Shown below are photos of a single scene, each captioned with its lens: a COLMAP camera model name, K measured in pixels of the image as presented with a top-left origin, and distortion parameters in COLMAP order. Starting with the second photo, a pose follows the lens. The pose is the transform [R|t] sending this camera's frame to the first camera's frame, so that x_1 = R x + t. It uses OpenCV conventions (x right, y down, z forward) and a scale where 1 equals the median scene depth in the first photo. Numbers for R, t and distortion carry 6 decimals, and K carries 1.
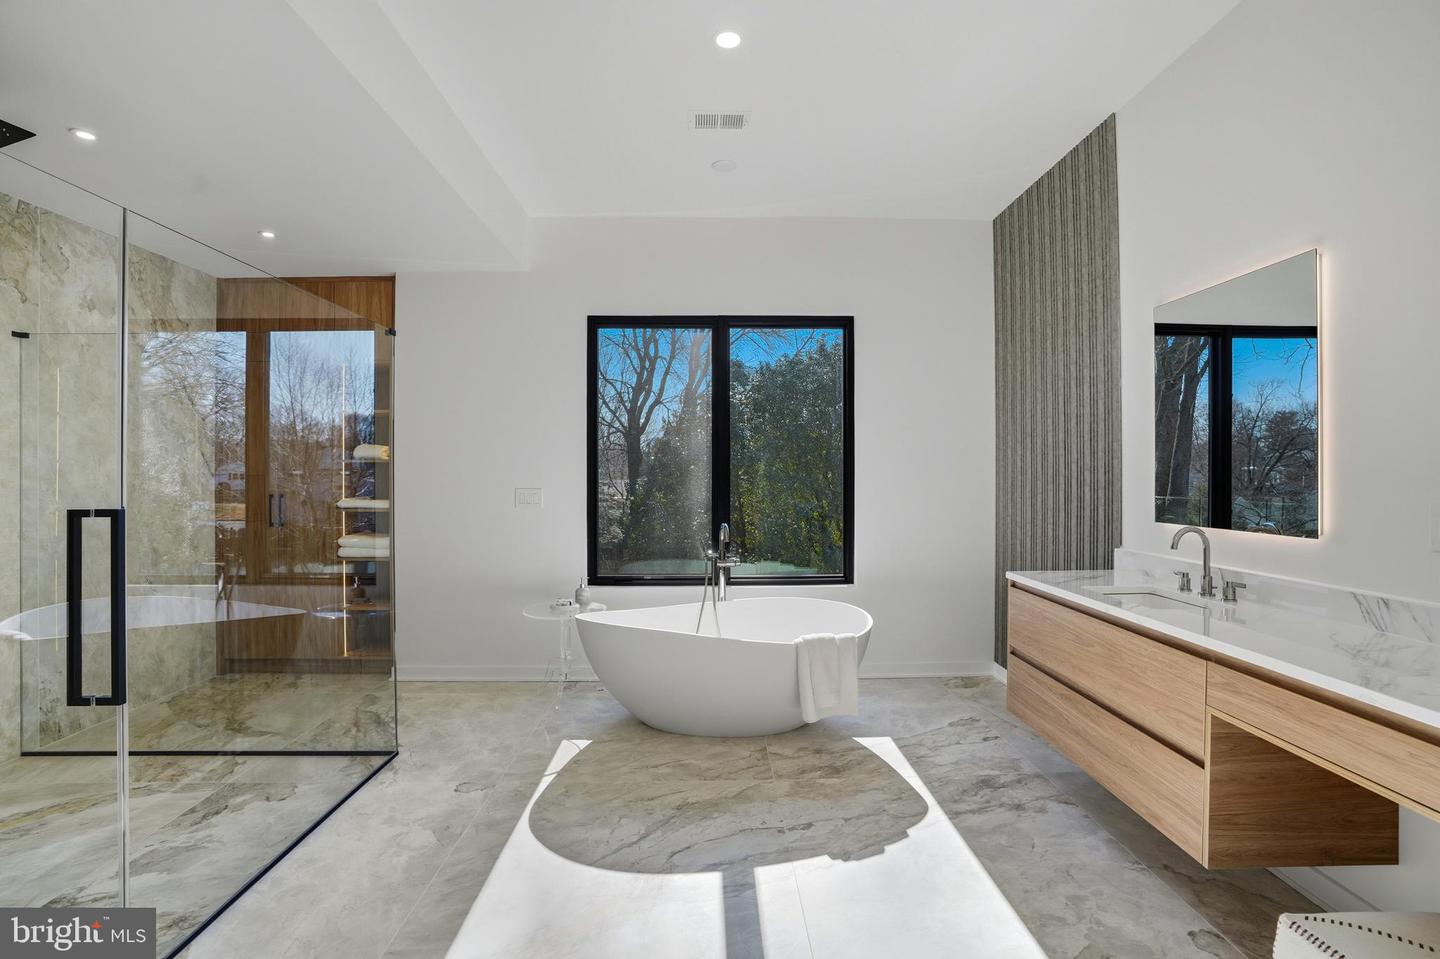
lens RADIAL K [[674.8, 0, 712.7], [0, 674.8, 469.8], [0, 0, 1]] dist [-0.048464, 0.015925]
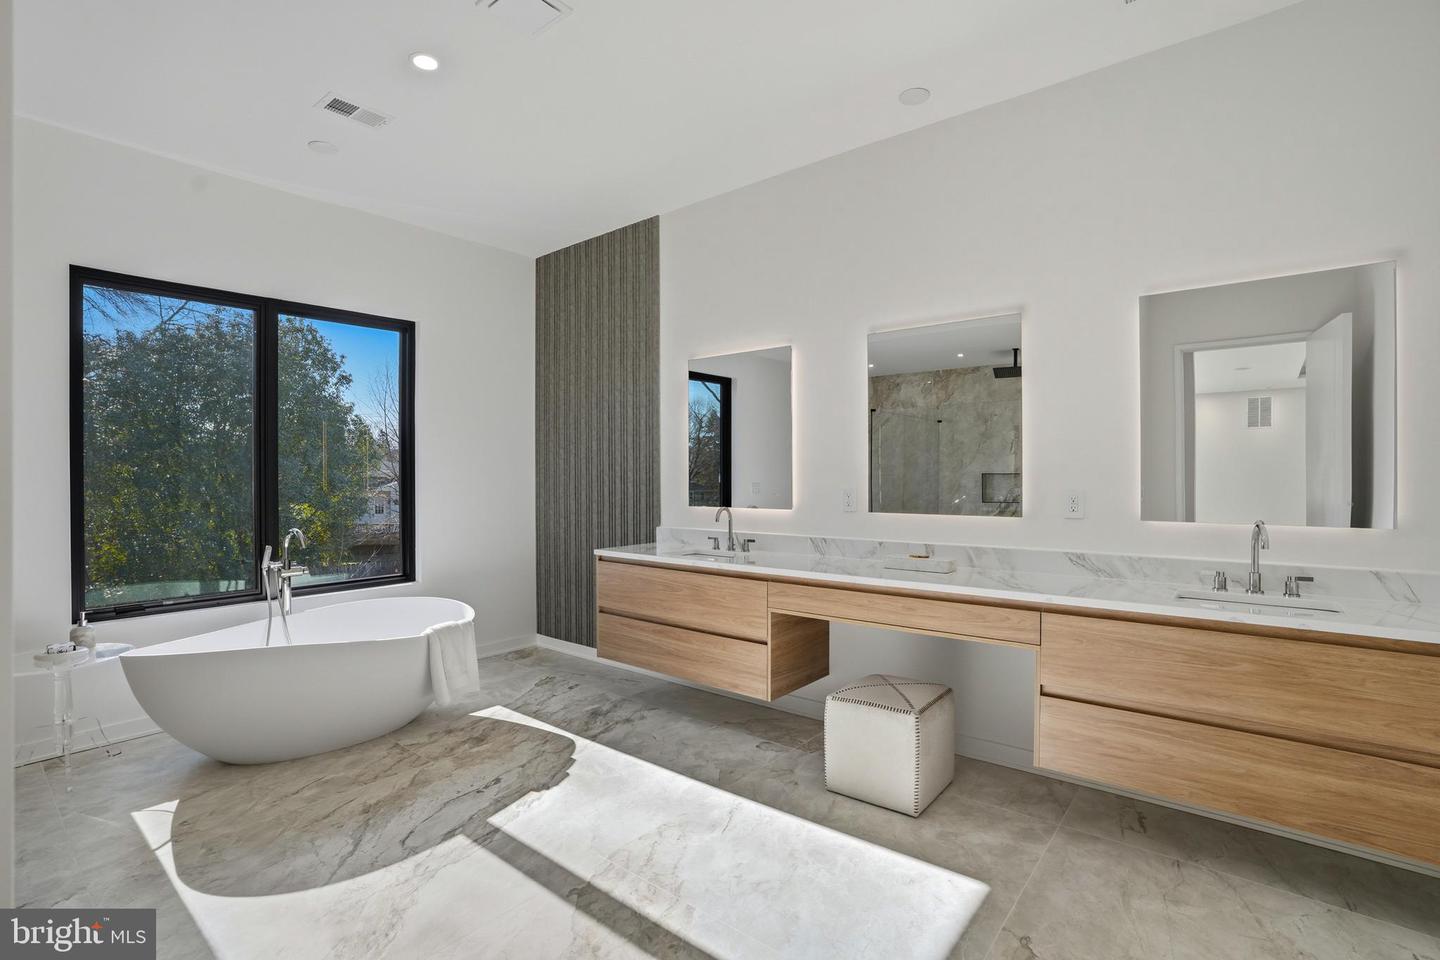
lens RADIAL K [[674.8, 0, 722.7], [0, 674.8, 470.6], [0, 0, 1]] dist [-0.048464, 0.015925]
pose [[0.653712, 0.001564, 0.756742, -0.385224], [-0.000366, 0.999998, -0.001751, 0.002519], [-0.756744, 0.000868, 0.653711, -0.034523]]
